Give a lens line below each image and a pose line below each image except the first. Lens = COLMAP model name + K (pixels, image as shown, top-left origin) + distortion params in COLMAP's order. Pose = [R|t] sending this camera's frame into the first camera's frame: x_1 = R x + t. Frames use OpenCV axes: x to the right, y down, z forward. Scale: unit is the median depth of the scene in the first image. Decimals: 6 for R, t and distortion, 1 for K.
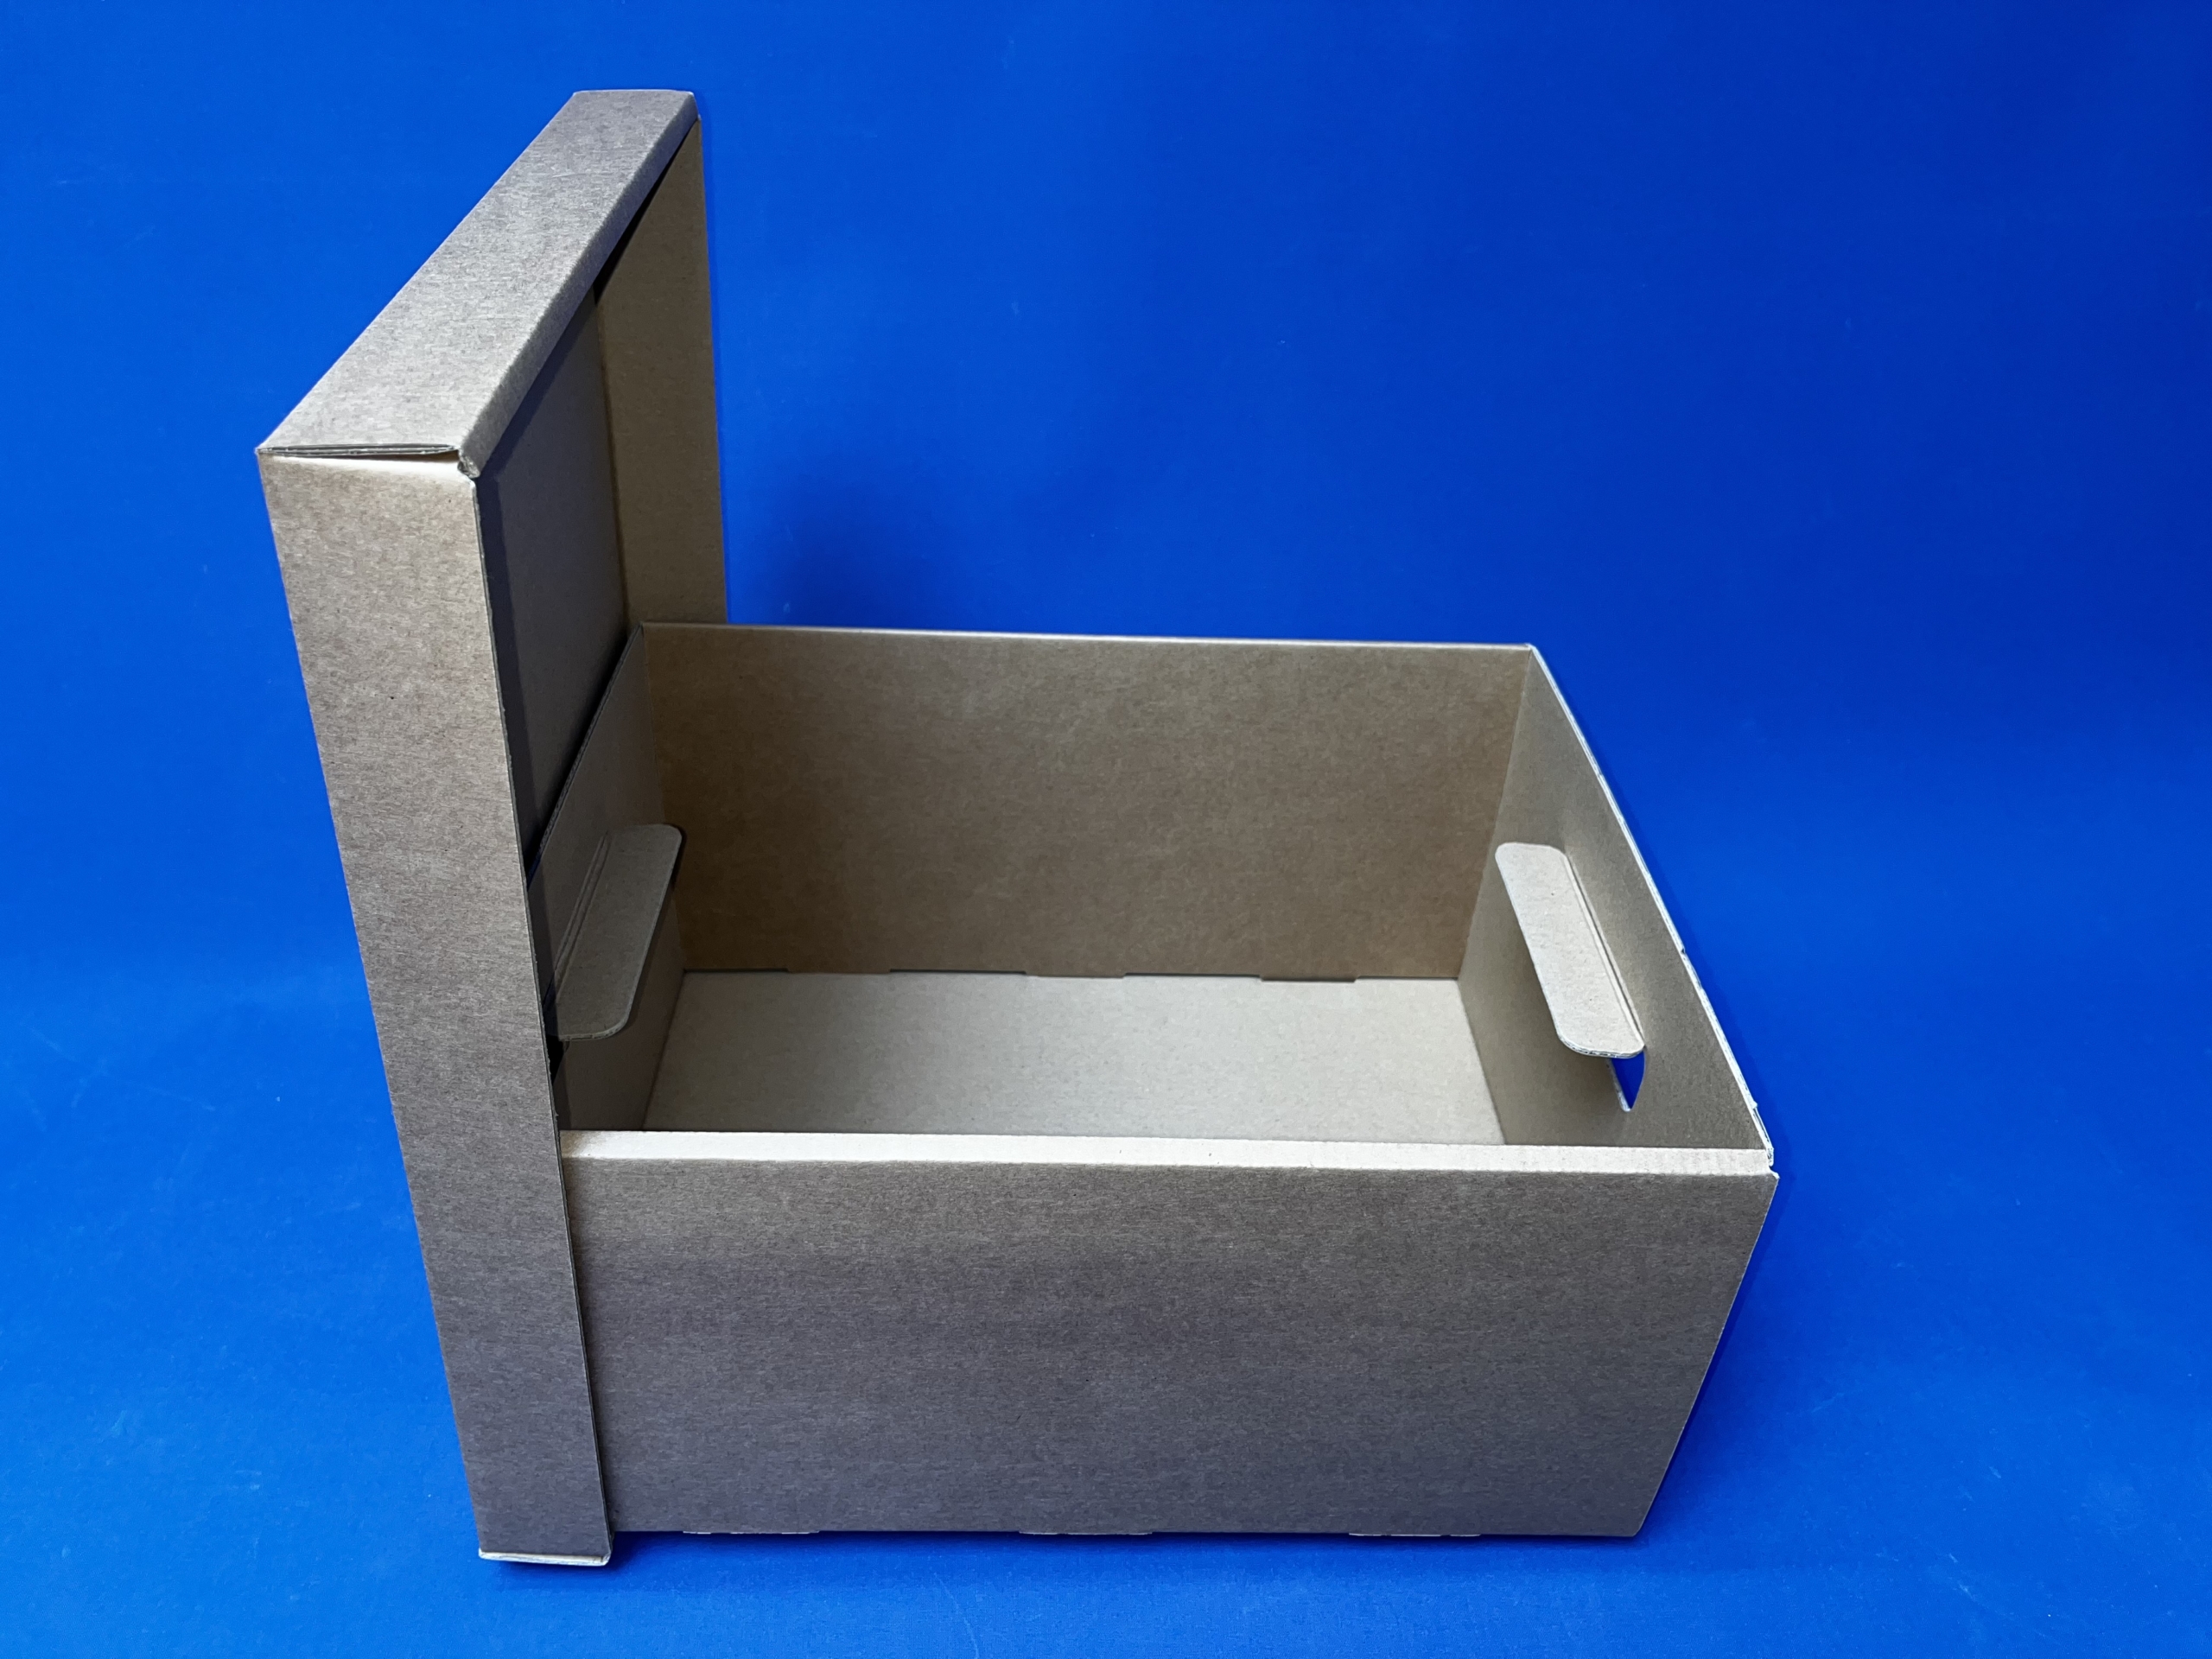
lens RADIAL K [[1697.1, 0, 1110.2], [0, 1697.1, 824.6], [0, 0, 1]] dist [0.009608, -0.029546]
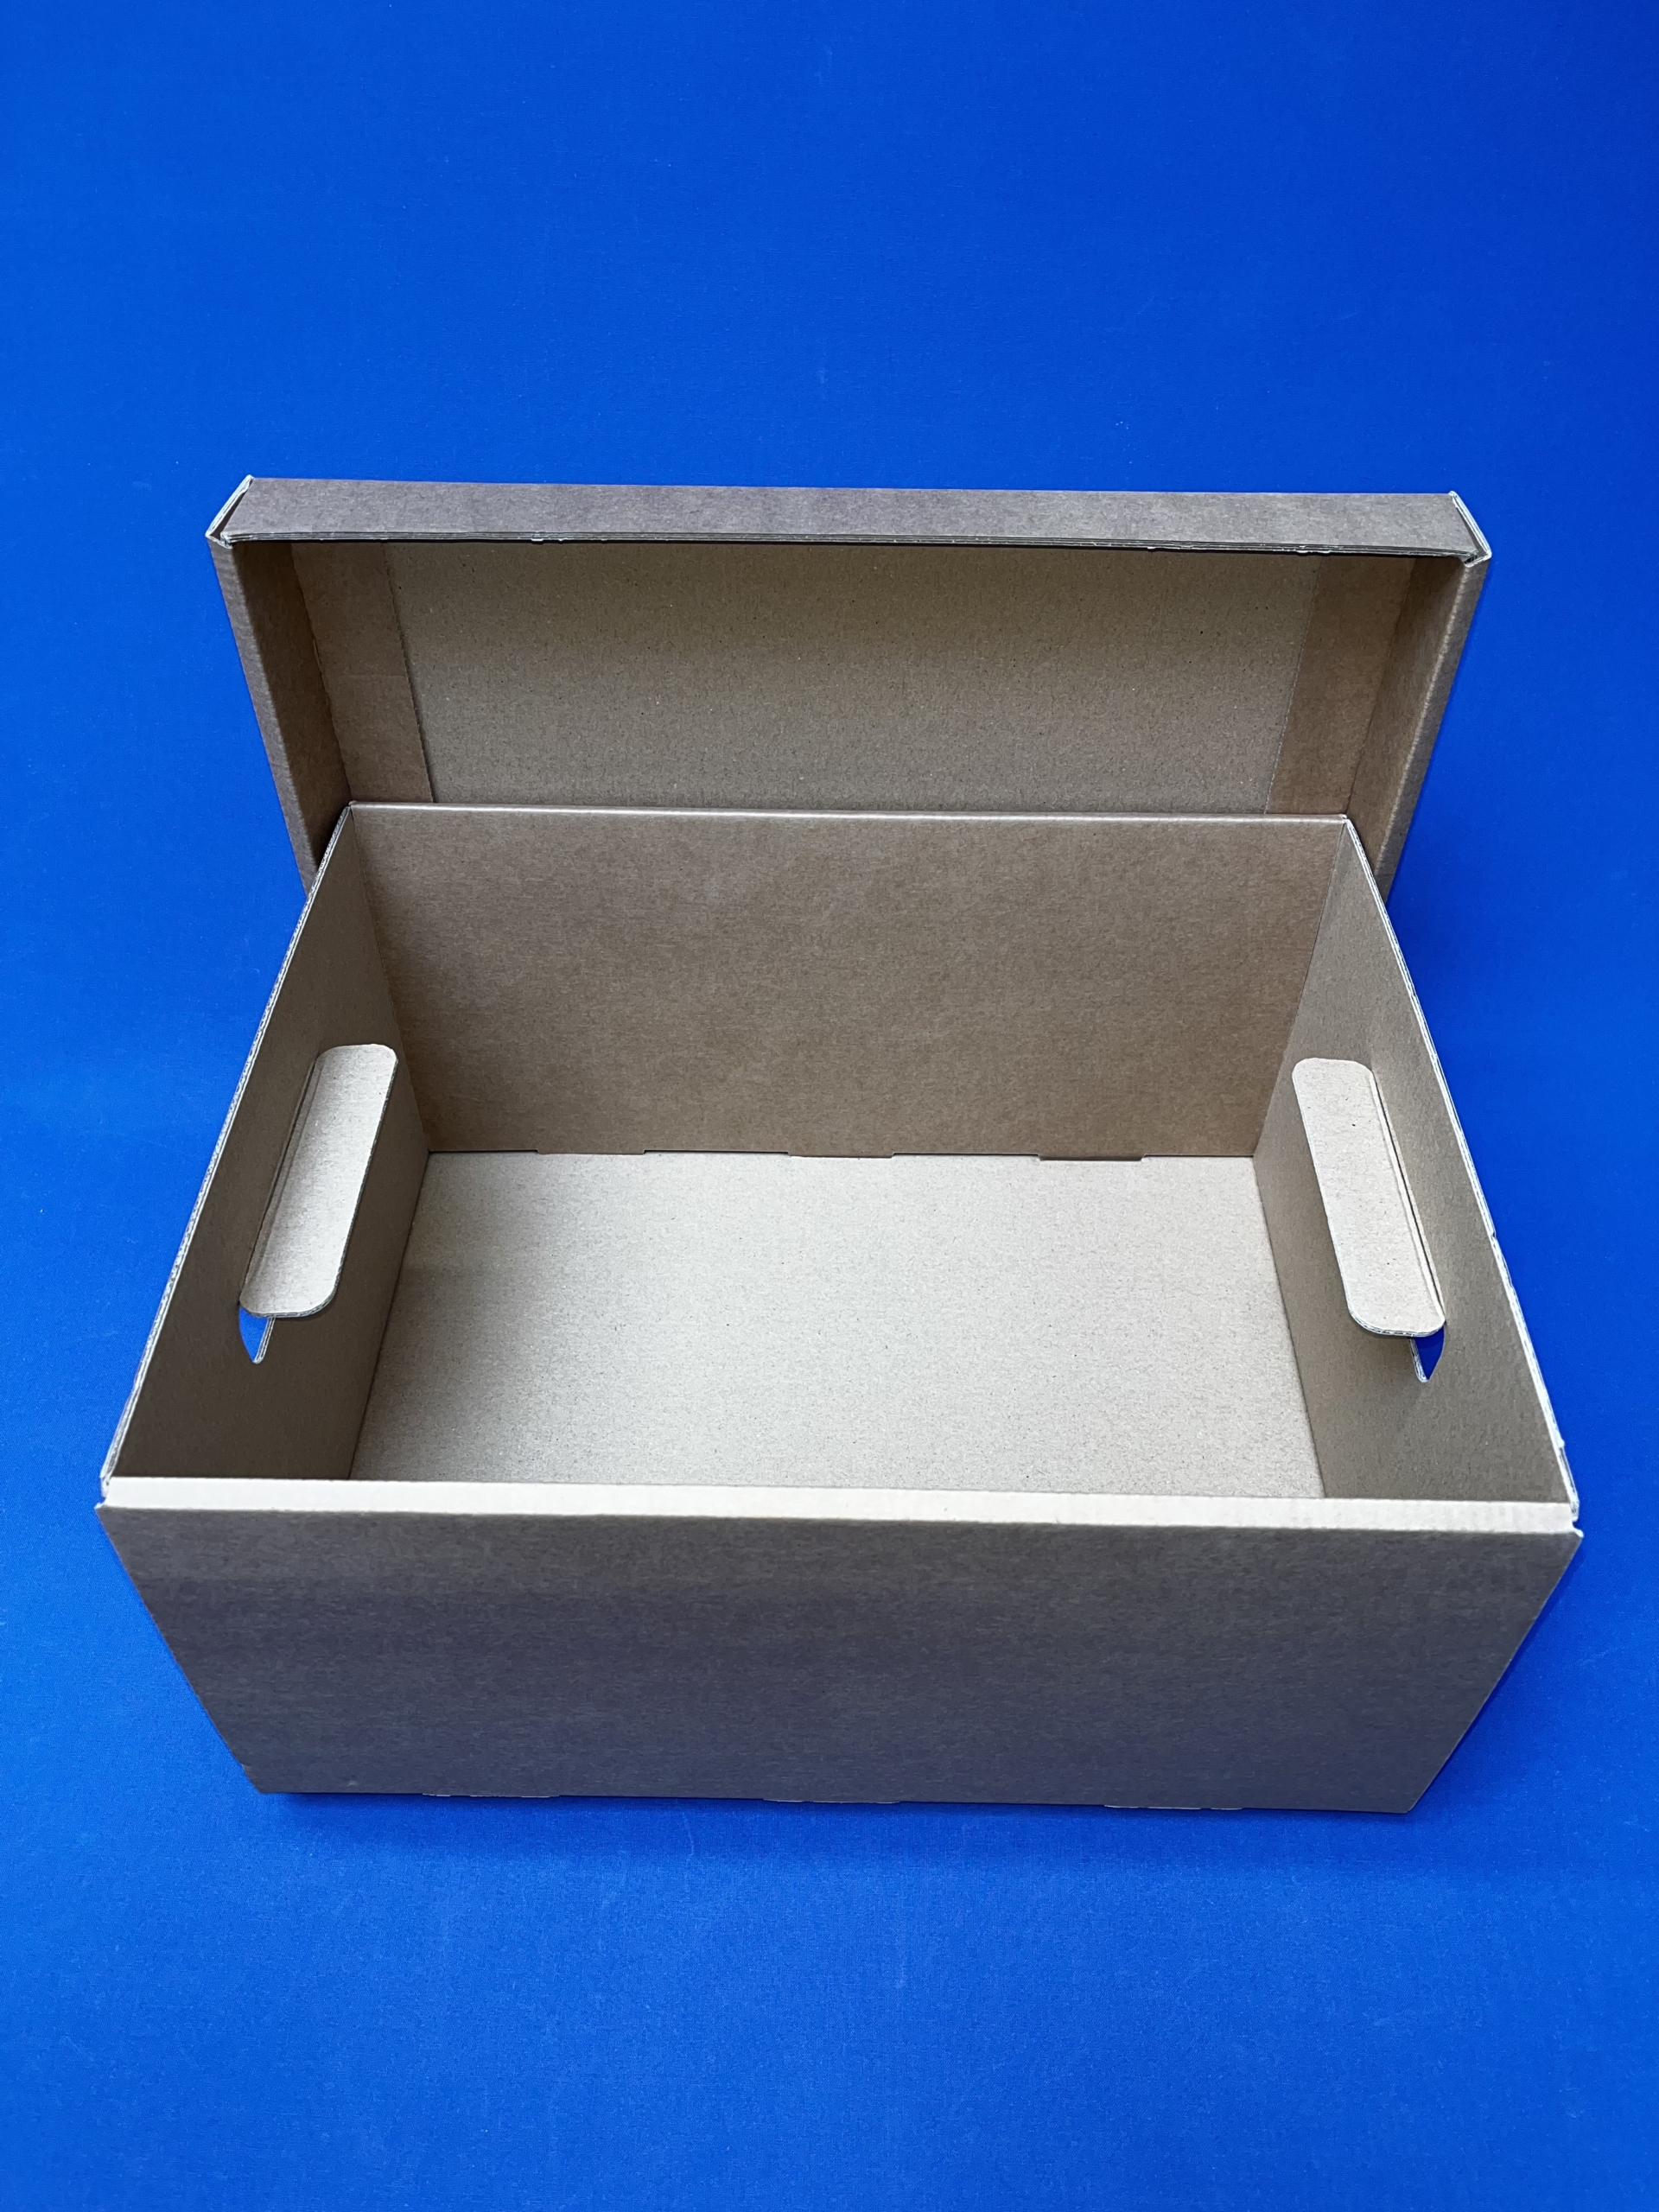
lens RADIAL K [[1697.1, 0, 840.6], [0, 1697.1, 1115.1], [0, 0, 1]] dist [0.009608, -0.029546]
pose [[0.998585, 0.001543, -0.053159, 0.044219], [0.008241, 0.983013, 0.183352, -0.156908], [0.052539, -0.183531, 0.981609, 0.123981]]
